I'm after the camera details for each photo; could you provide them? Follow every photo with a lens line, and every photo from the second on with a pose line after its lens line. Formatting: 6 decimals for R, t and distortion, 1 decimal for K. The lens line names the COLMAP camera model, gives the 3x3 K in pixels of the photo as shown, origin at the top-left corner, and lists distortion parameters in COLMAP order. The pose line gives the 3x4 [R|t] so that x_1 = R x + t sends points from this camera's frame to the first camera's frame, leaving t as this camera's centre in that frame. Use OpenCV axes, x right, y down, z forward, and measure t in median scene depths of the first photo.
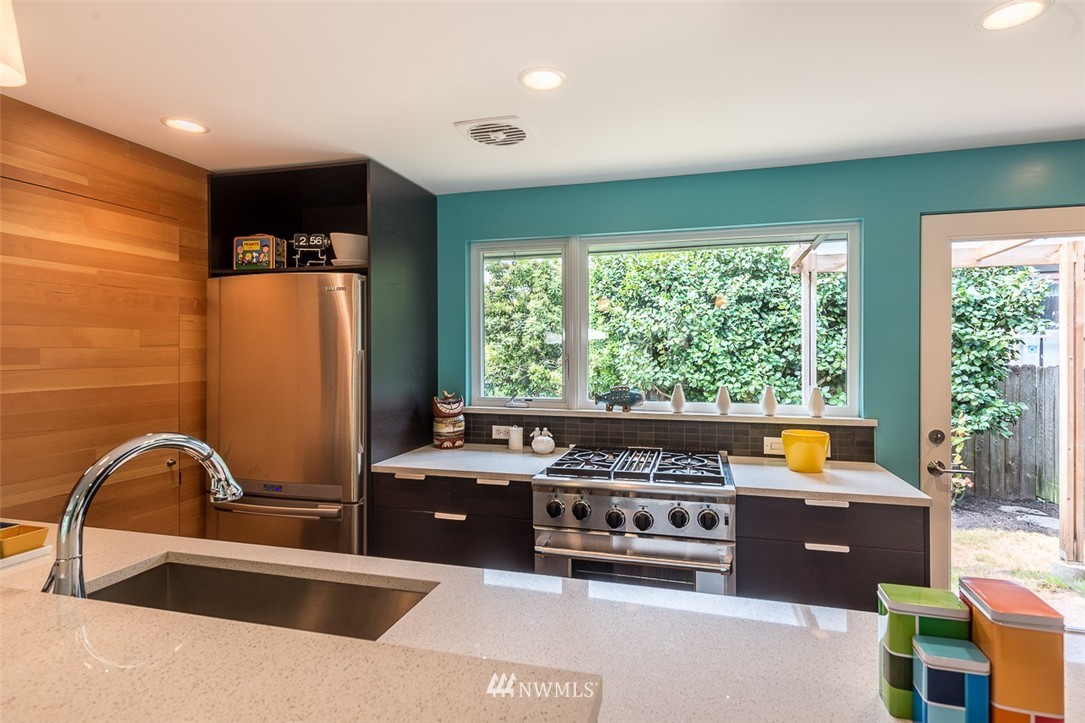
lens RADIAL K [[552.6, 0, 544.5], [0, 552.6, 352.5], [0, 0, 1]] dist [0.012941, -0.002148]
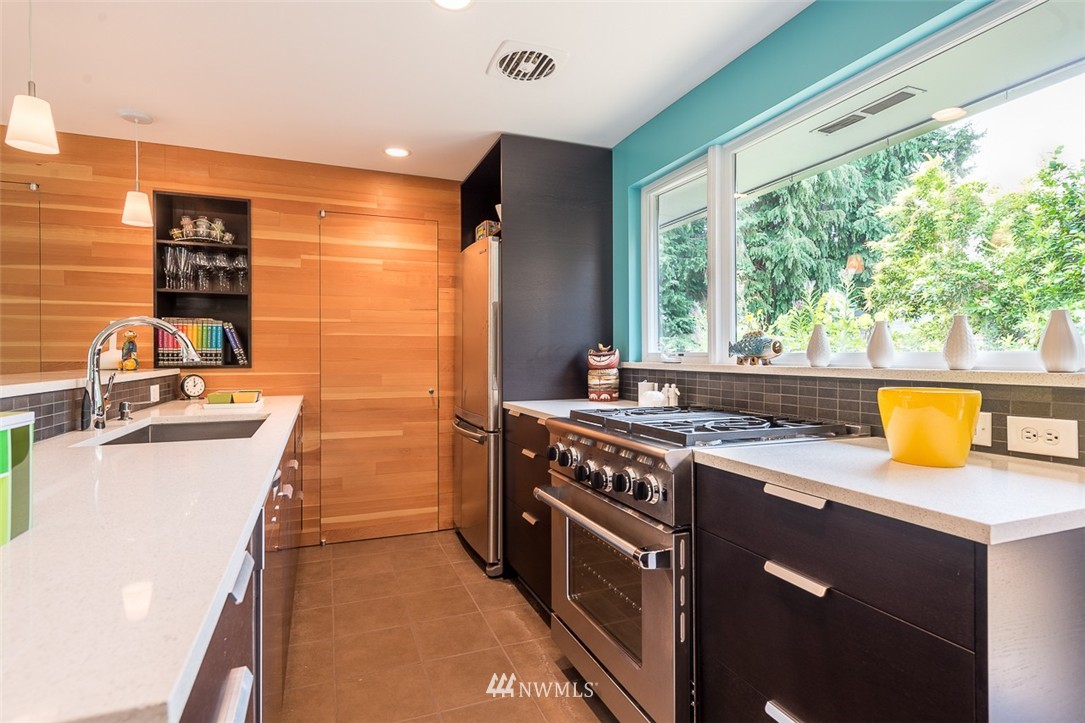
lens RADIAL K [[552.6, 0, 534.2], [0, 552.6, 362.3], [0, 0, 1]] dist [0.012941, -0.002148]
pose [[0.596847, 0.010070, -0.802292, 0.557113], [-0.004287, 0.999947, 0.009362, 0.095577], [0.802344, -0.002148, 0.596858, 0.315150]]
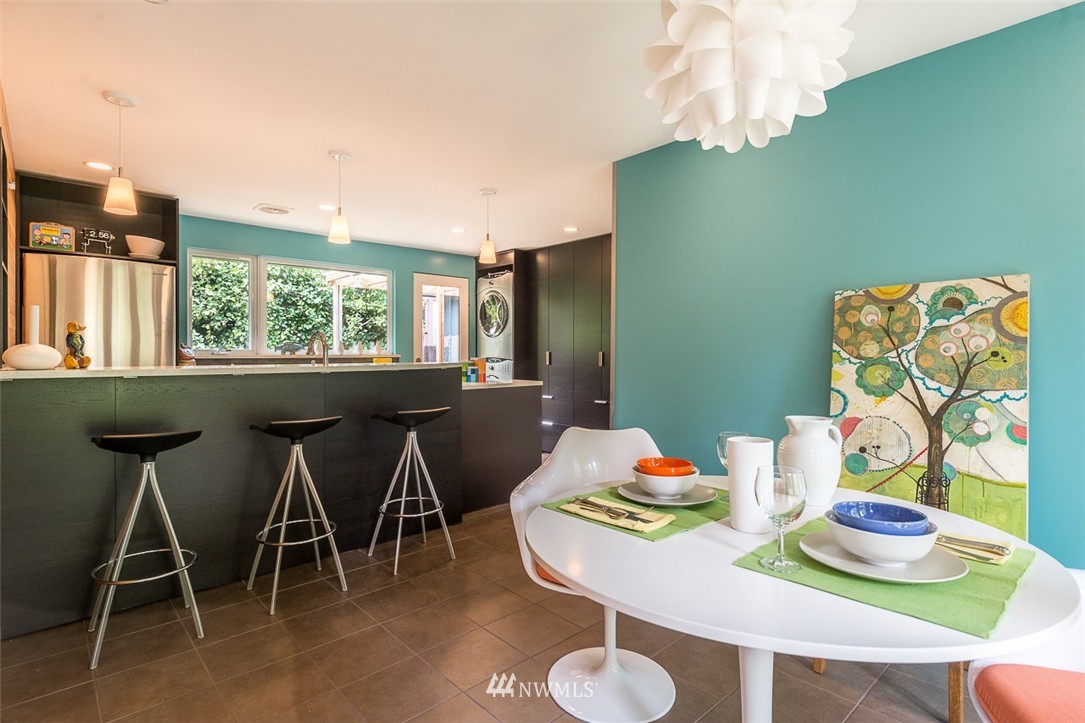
lens RADIAL K [[552.6, 0, 543.4], [0, 552.6, 355.8], [0, 0, 1]] dist [0.012941, -0.002148]
pose [[0.521334, -0.007720, 0.853318, -0.999040], [0.001895, 0.999967, 0.007890, 0.096645], [-0.853350, -0.002496, 0.521332, -0.693815]]
